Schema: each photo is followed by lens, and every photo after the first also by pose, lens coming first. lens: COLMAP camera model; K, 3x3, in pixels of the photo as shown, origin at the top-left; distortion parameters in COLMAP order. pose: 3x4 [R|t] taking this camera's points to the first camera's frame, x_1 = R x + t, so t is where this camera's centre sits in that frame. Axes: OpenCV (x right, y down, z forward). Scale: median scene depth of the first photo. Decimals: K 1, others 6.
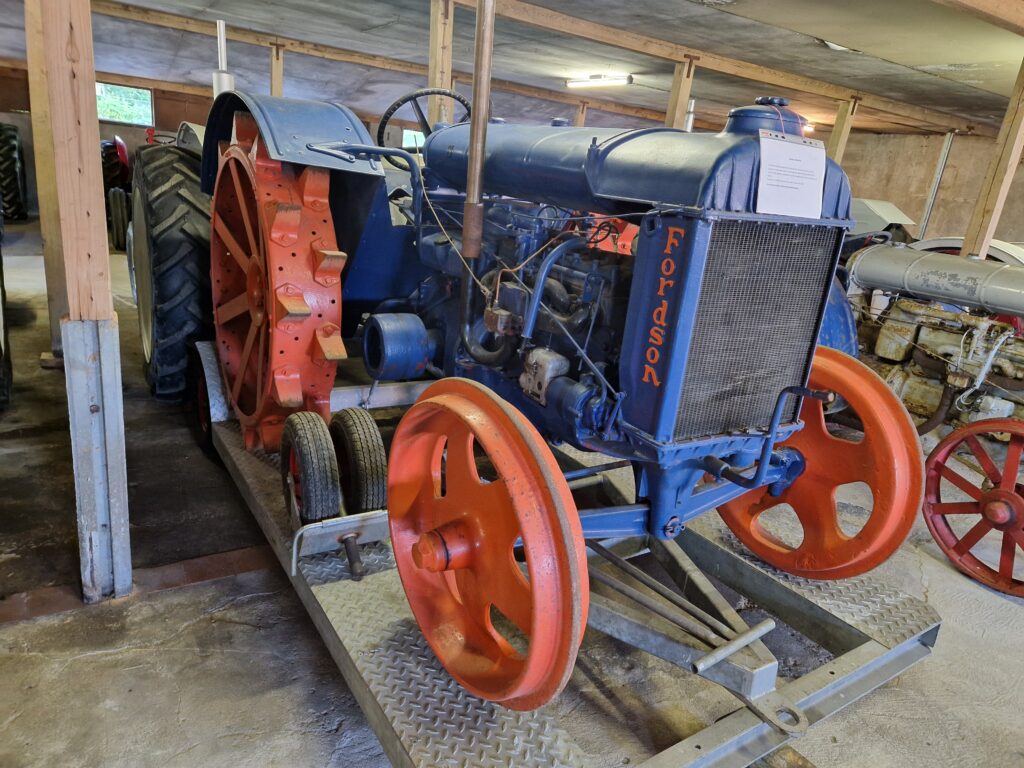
lens RADIAL K [[682.4, 0, 509.1], [0, 682.4, 385.3], [0, 0, 1]] dist [0.061792, -0.047576]
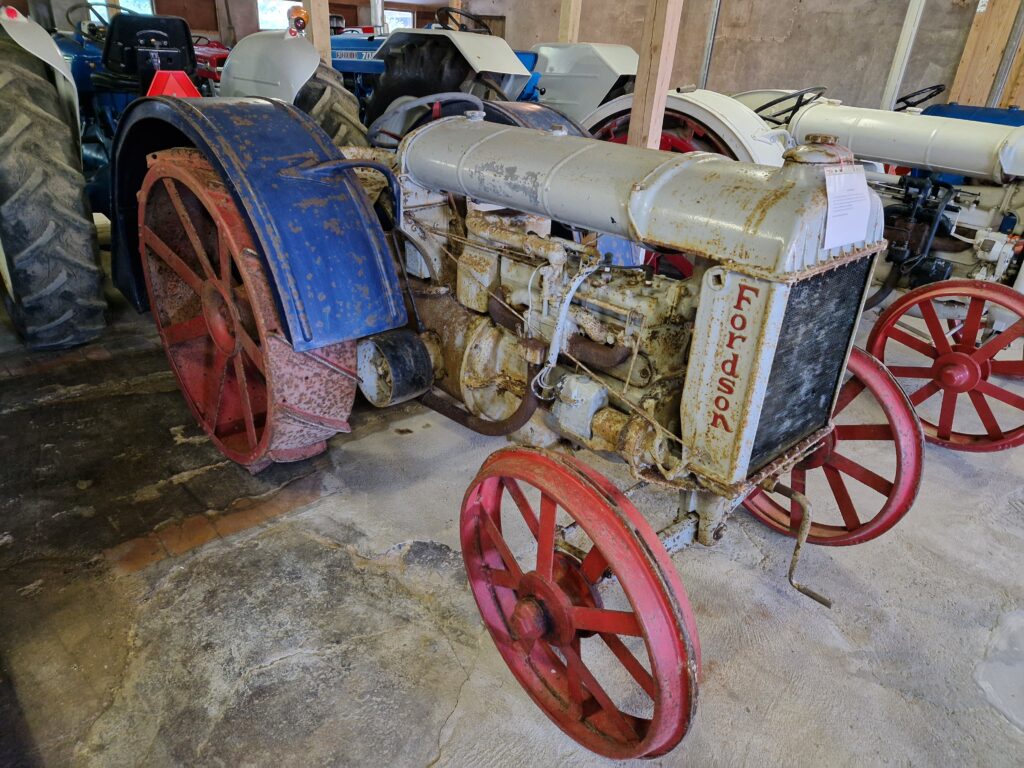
lens RADIAL K [[682.4, 0, 511.6], [0, 682.4, 385.8], [0, 0, 1]] dist [0.061792, -0.047576]
pose [[0.983474, -0.126620, 0.129410, 0.537465], [0.103242, 0.979379, 0.173662, -0.080740], [-0.148731, -0.157431, 0.976266, 0.411674]]
